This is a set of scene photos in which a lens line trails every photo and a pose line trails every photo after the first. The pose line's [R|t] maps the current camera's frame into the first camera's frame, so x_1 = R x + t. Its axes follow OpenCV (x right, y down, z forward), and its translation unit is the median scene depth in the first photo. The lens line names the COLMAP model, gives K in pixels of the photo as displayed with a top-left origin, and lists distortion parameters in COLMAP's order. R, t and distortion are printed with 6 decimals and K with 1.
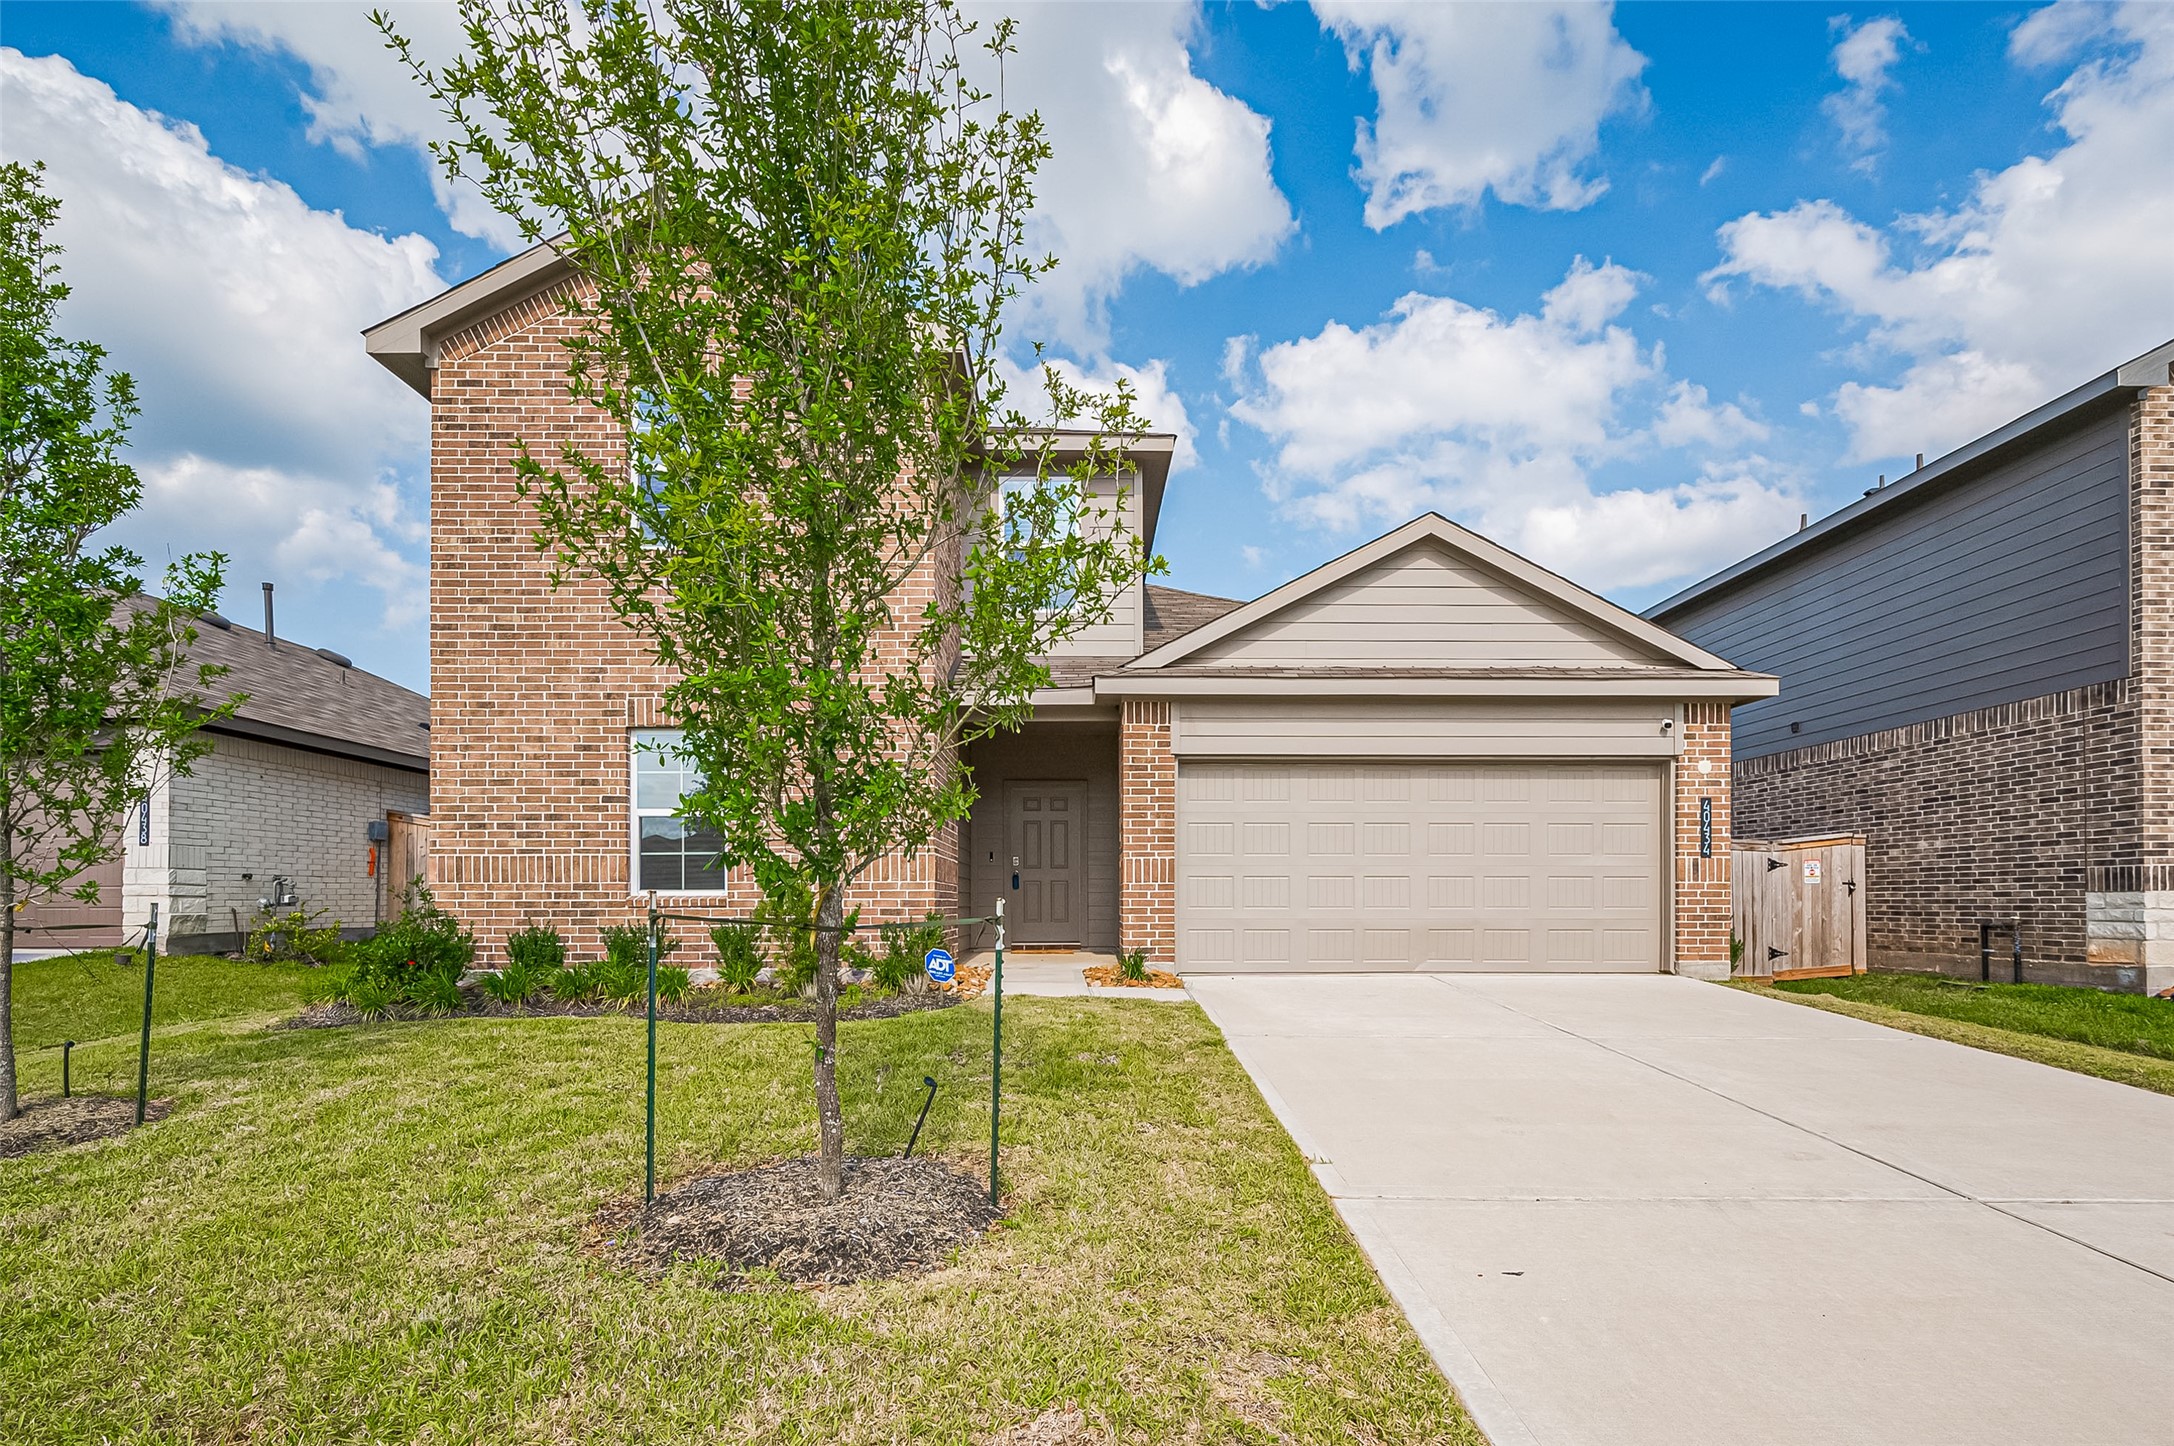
lens RADIAL K [[862.7, 0, 1069.1], [0, 862.7, 872.6], [0, 0, 1]] dist [-0.000747, -0.000719]
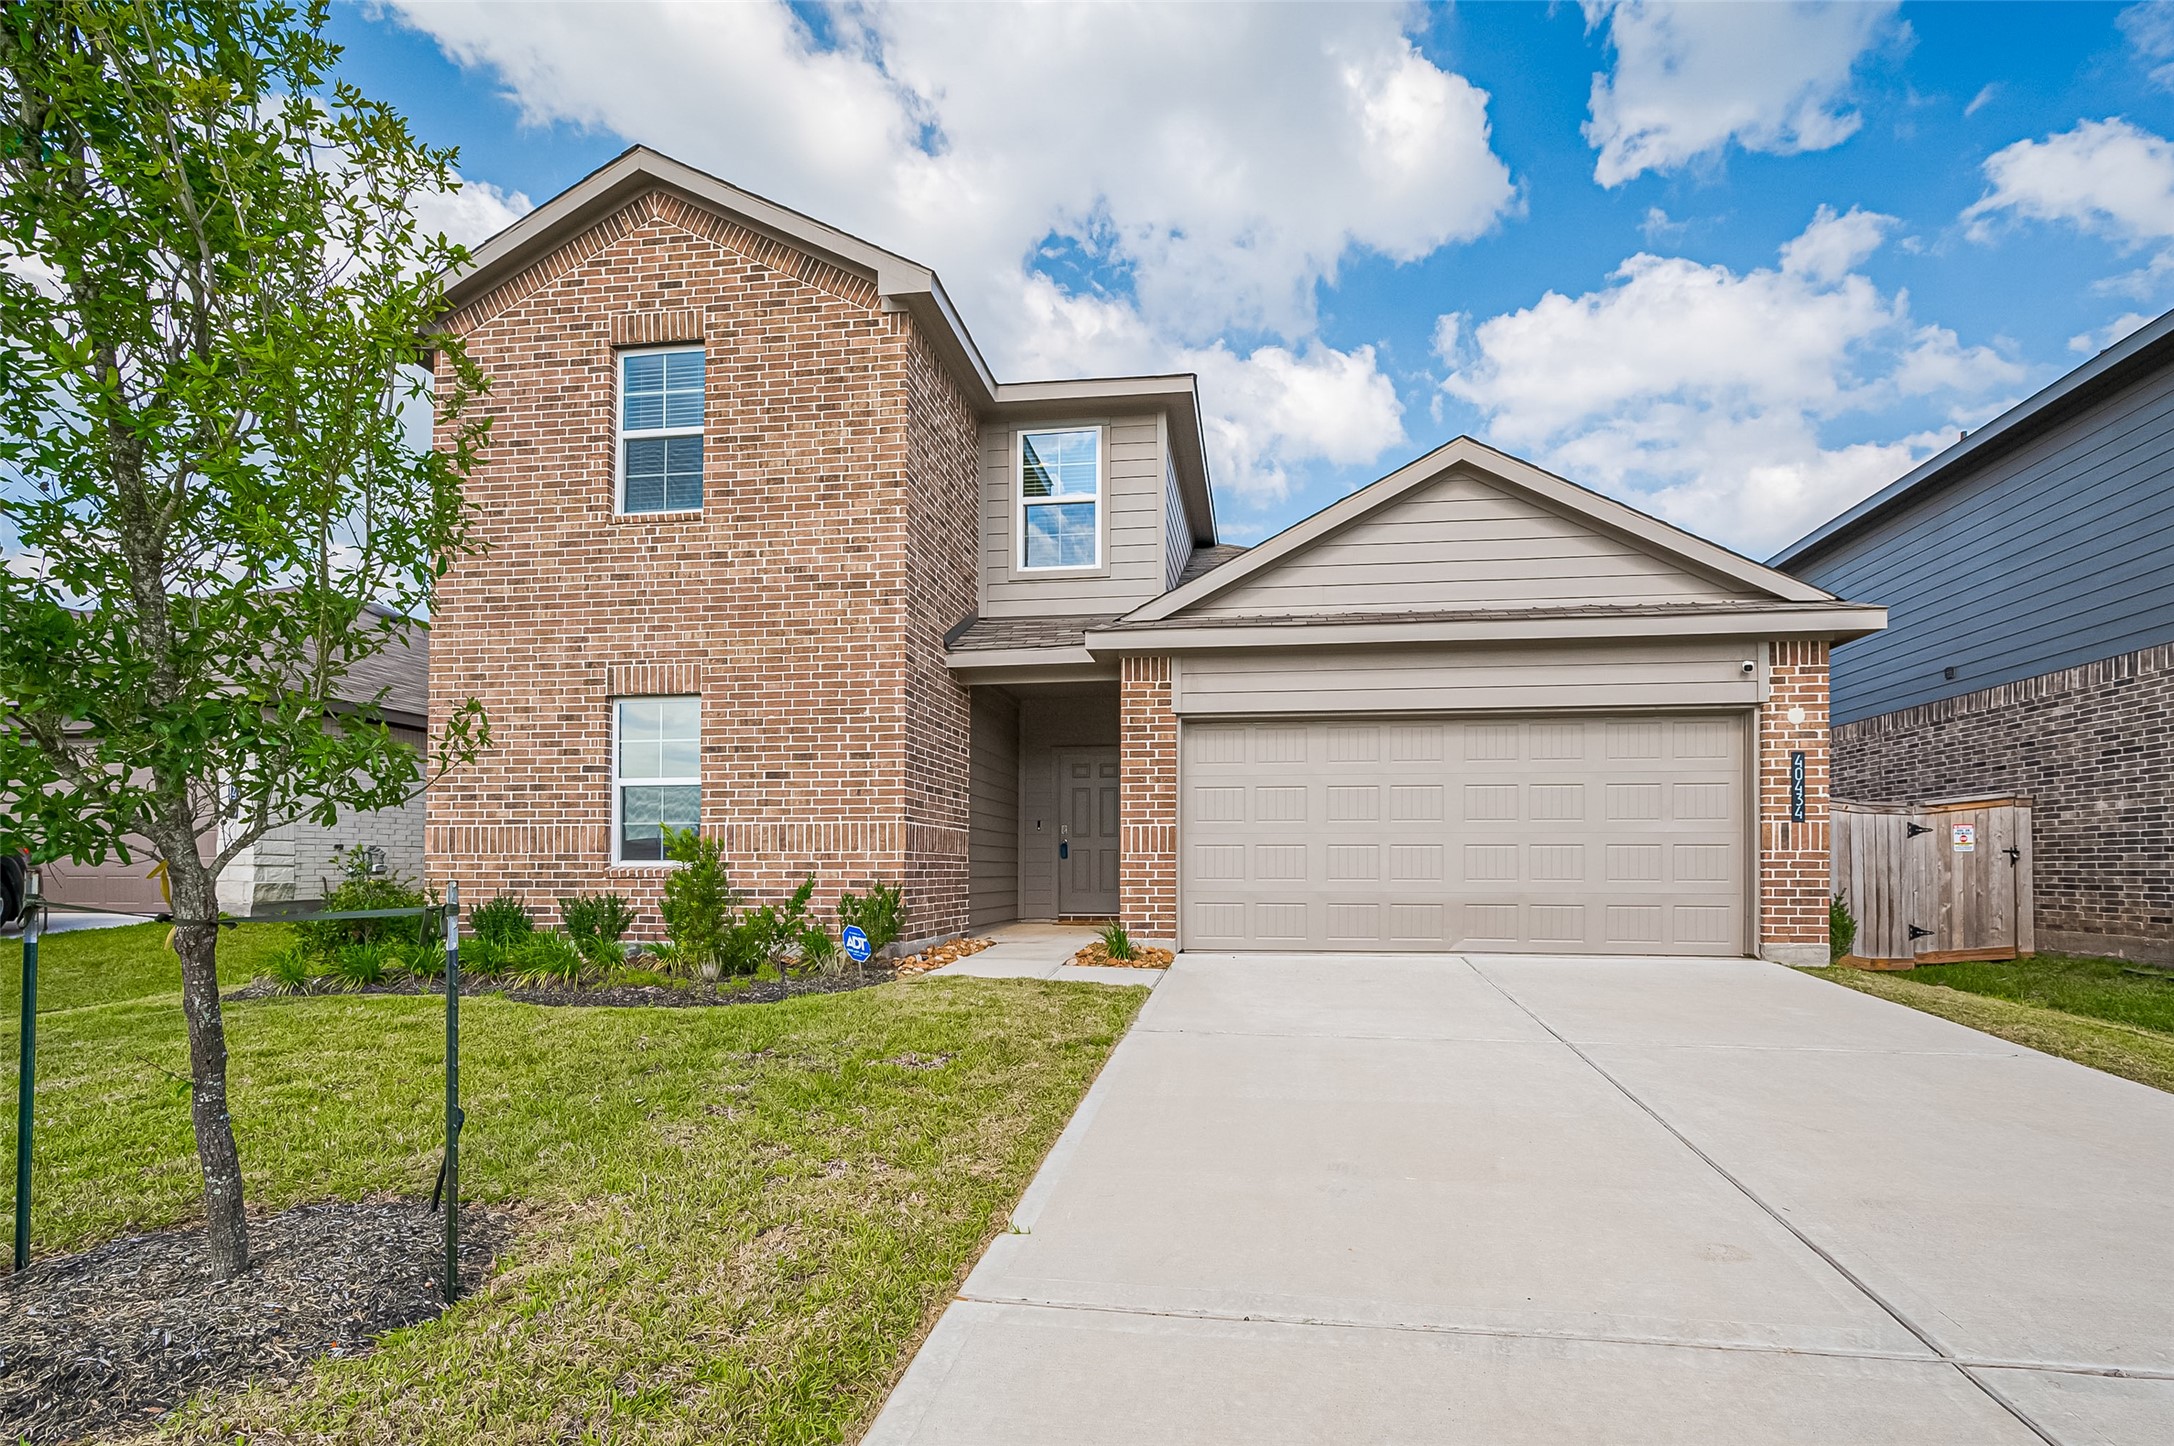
lens RADIAL K [[862.7, 0, 1072.5], [0, 862.7, 834.1], [0, 0, 1]] dist [-0.000747, -0.000719]
pose [[0.993745, -0.003734, -0.111615, 0.120362], [0.002845, 0.999963, -0.008124, -0.000586], [0.111641, 0.007756, 0.993718, 0.074234]]
